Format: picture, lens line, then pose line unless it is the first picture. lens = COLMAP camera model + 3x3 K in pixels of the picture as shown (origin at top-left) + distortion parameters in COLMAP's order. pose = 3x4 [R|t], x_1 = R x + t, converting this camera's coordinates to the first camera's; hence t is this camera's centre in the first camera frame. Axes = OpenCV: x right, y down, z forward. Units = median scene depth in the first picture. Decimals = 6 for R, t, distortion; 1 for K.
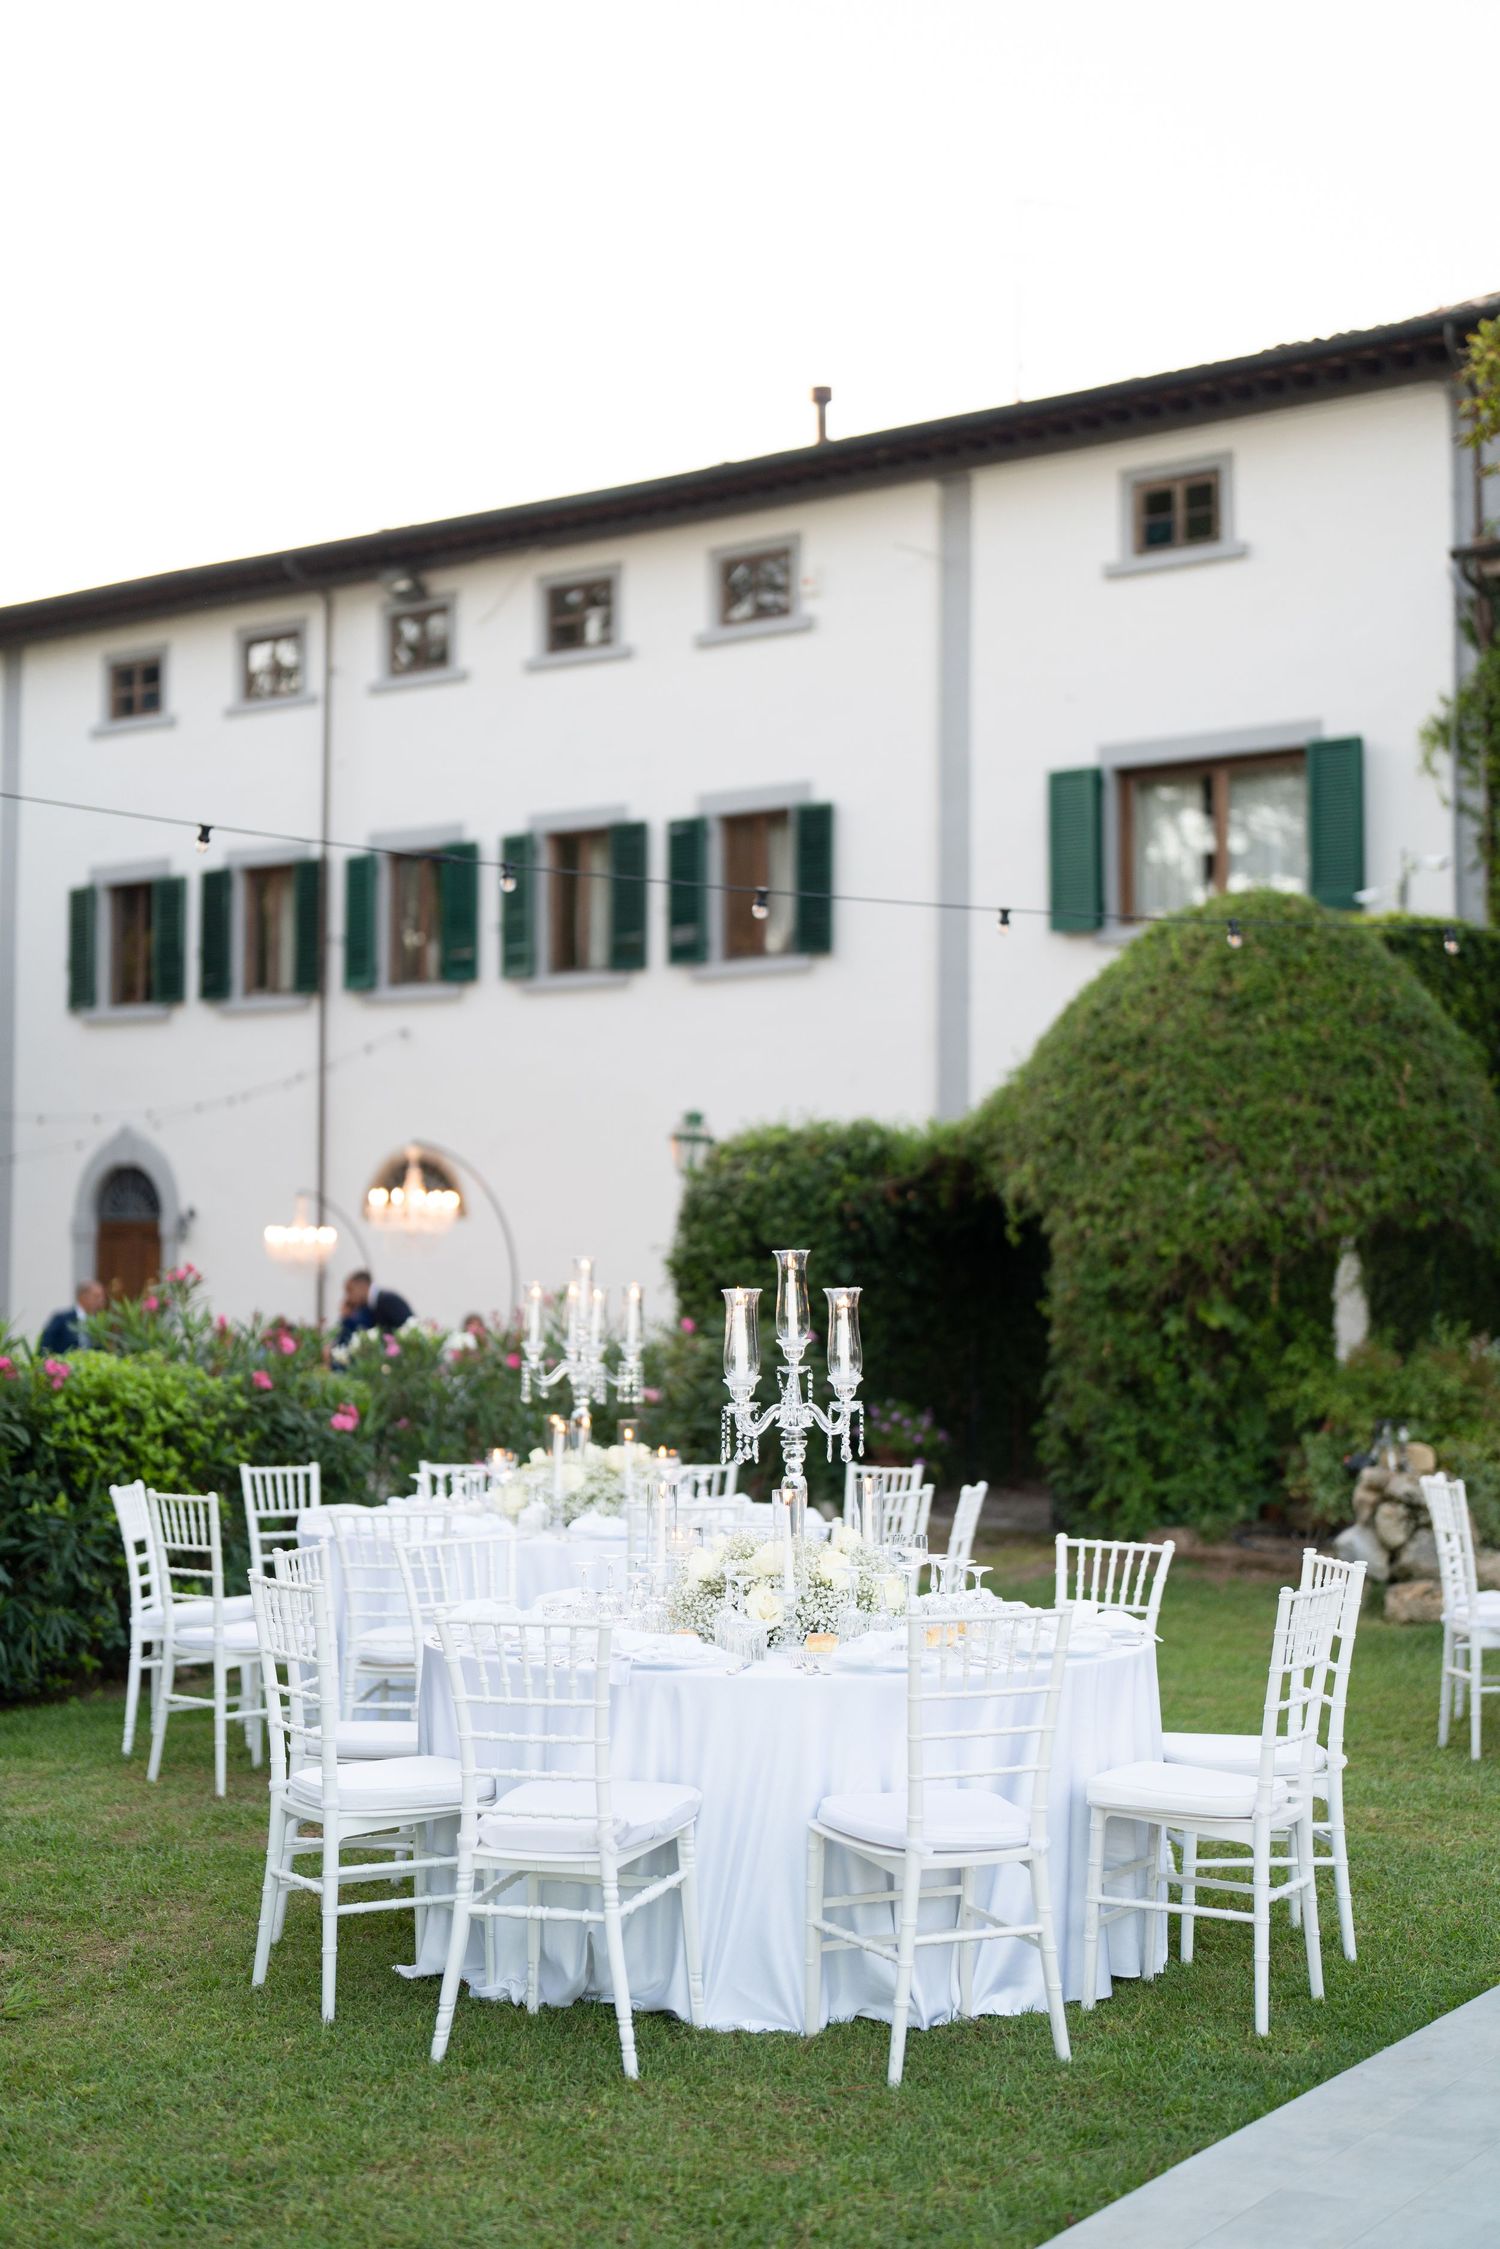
lens RADIAL K [[3095.8, 0, 750.0], [0, 3095.8, 1124.5], [0, 0, 1]] dist [-0.012241, 0.050106]
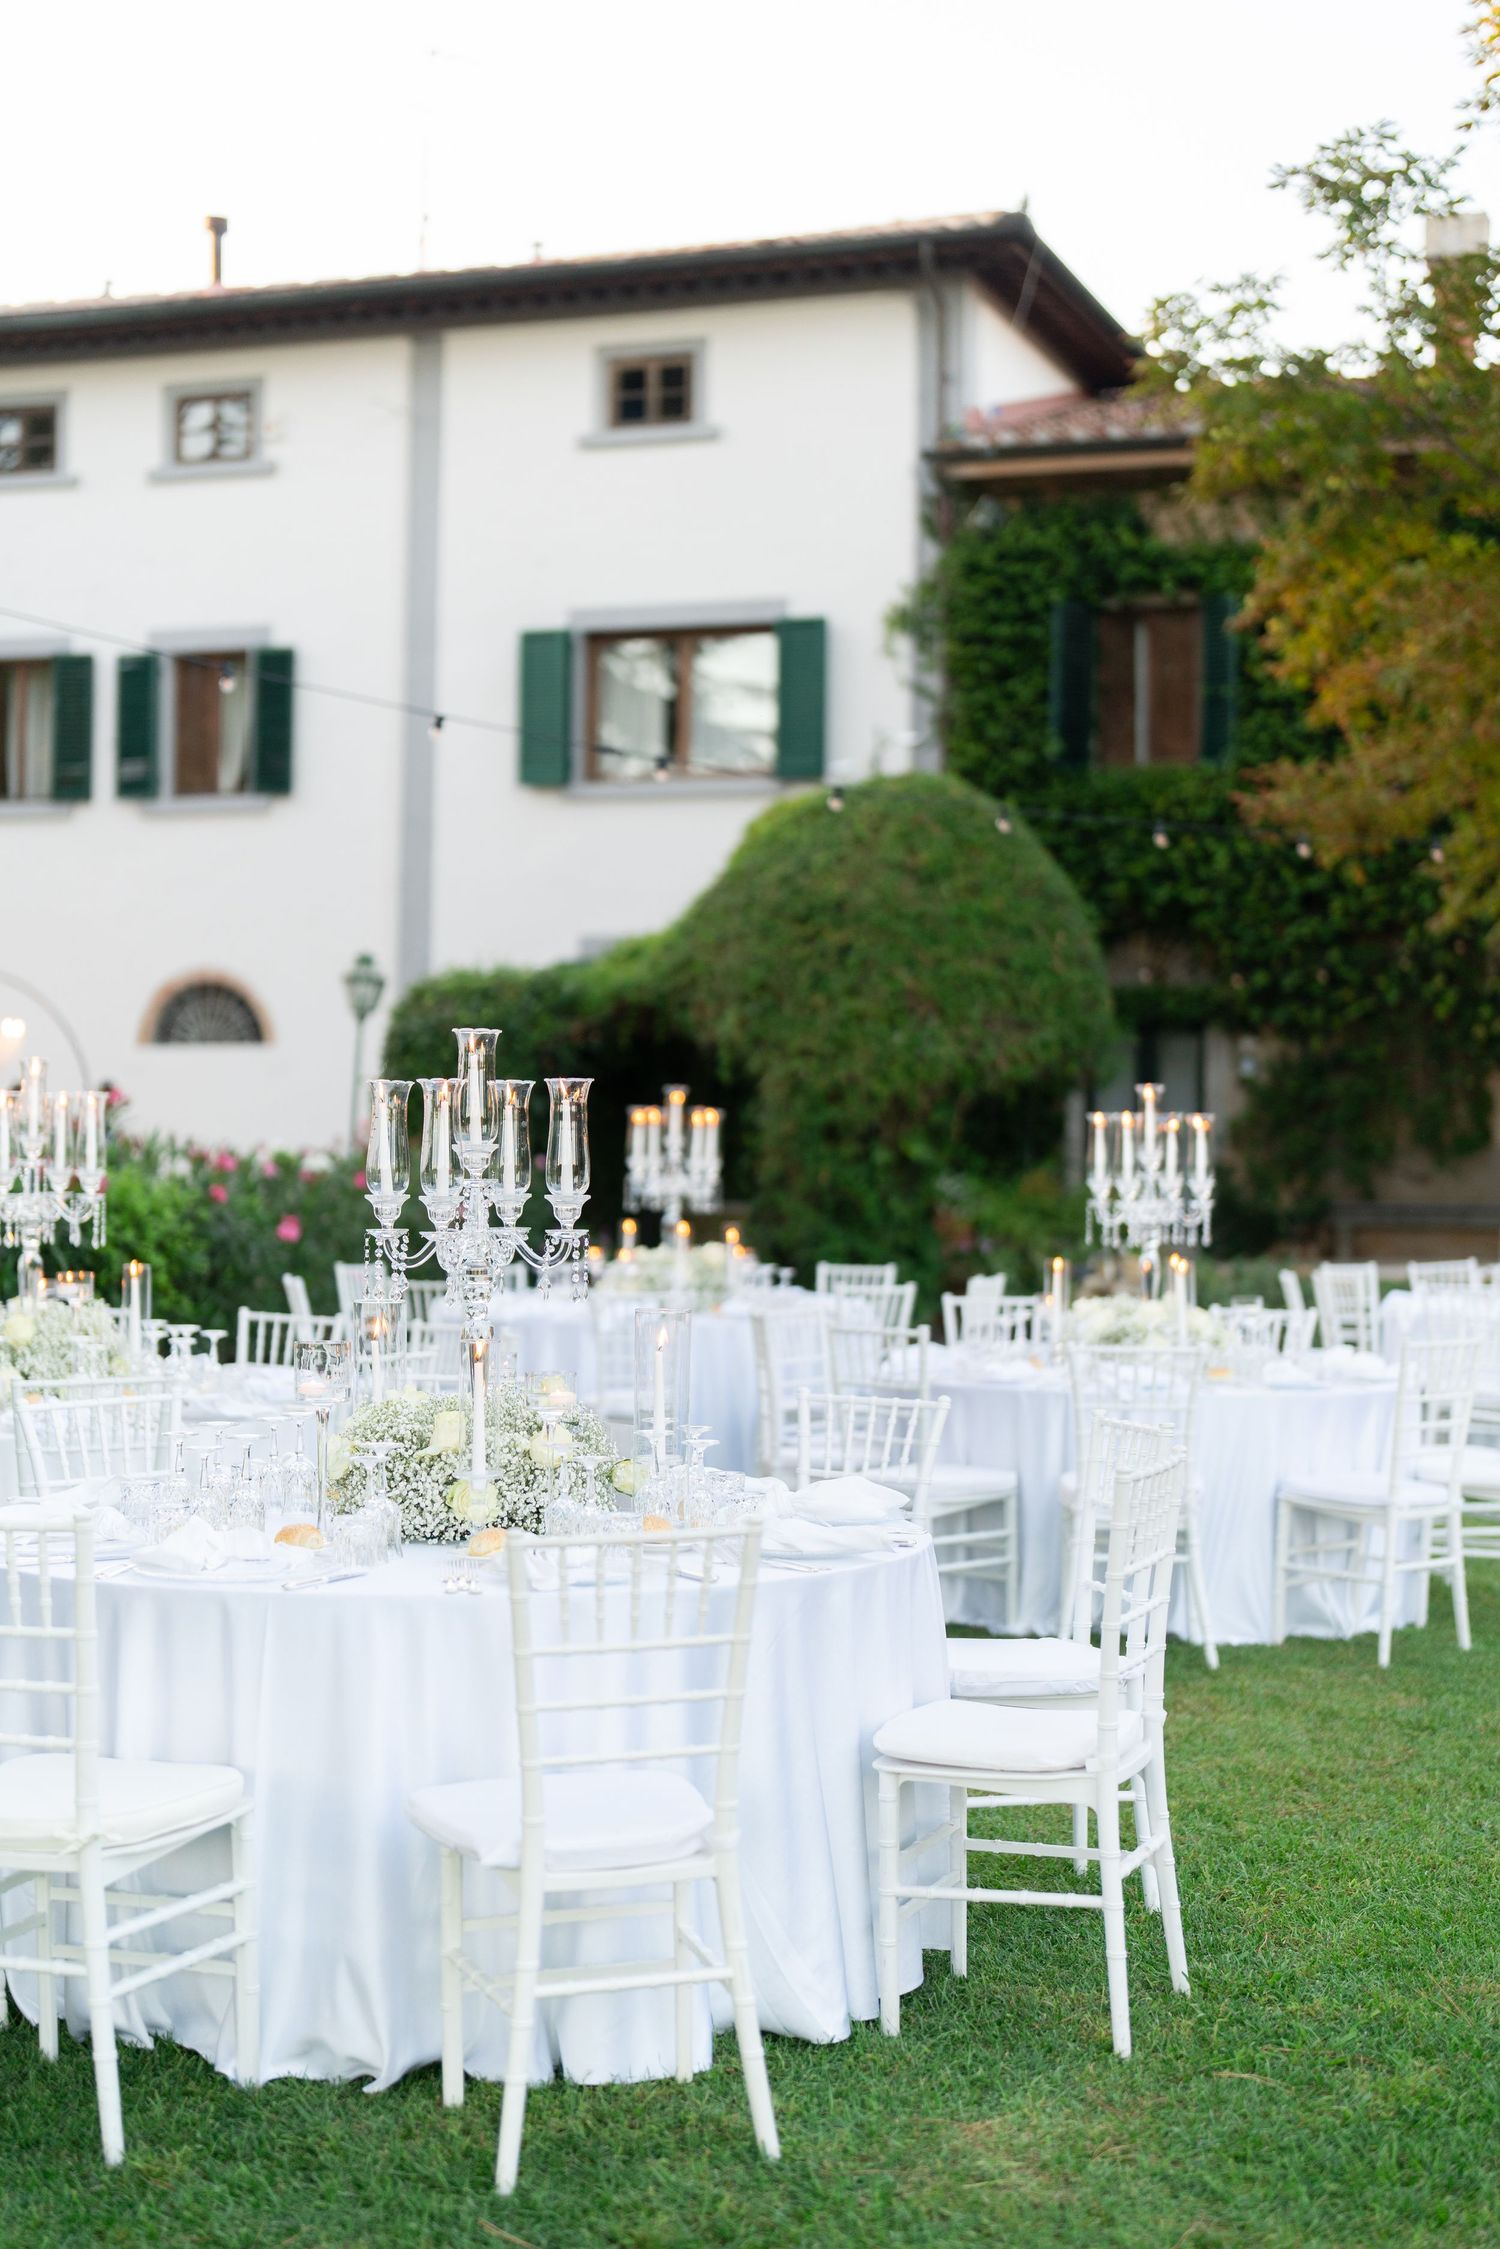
lens RADIAL K [[3212.9, 0, 750.0], [0, 3212.9, 1124.5], [0, 0, 1]] dist [-0.024842, 0.316744]
pose [[0.957718, 0.012926, 0.287420, -0.242466], [-0.027630, 0.998505, 0.047162, -0.001457], [-0.286380, -0.053110, 0.956643, -0.120157]]
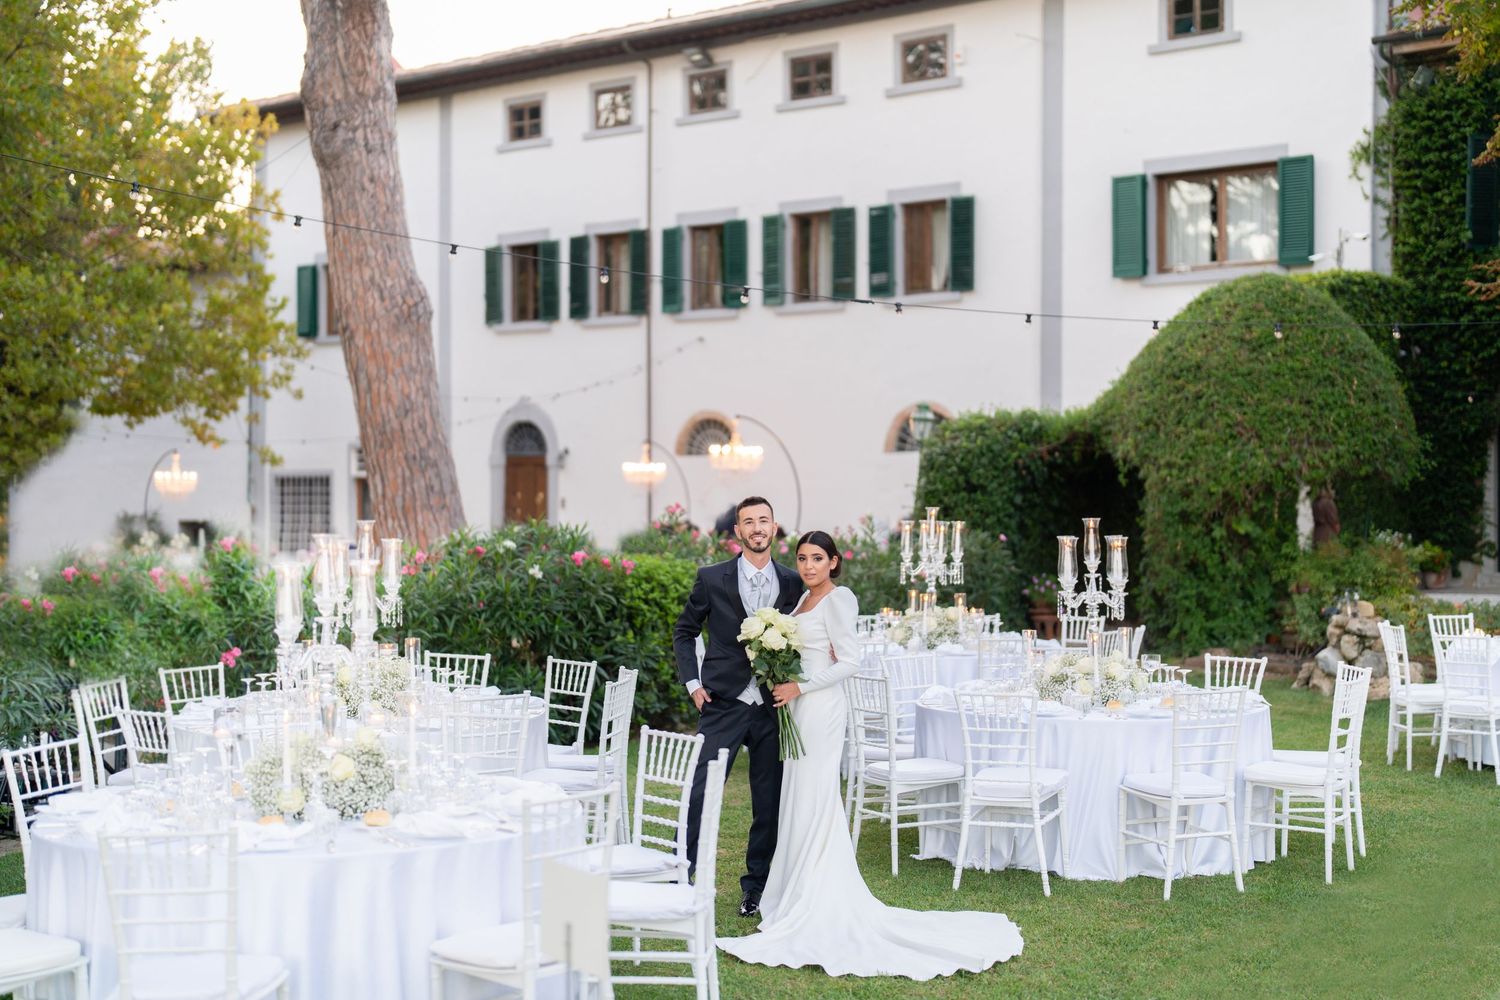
lens RADIAL K [[2106.9, 0, 750.0], [0, 2106.9, 500.0], [0, 0, 1]] dist [0.001444, 0.137140]
pose [[0.998726, -0.003602, -0.050337, -0.063836], [0.006681, 0.998108, 0.061127, -0.026420], [0.050021, -0.061386, 0.996860, -0.186195]]
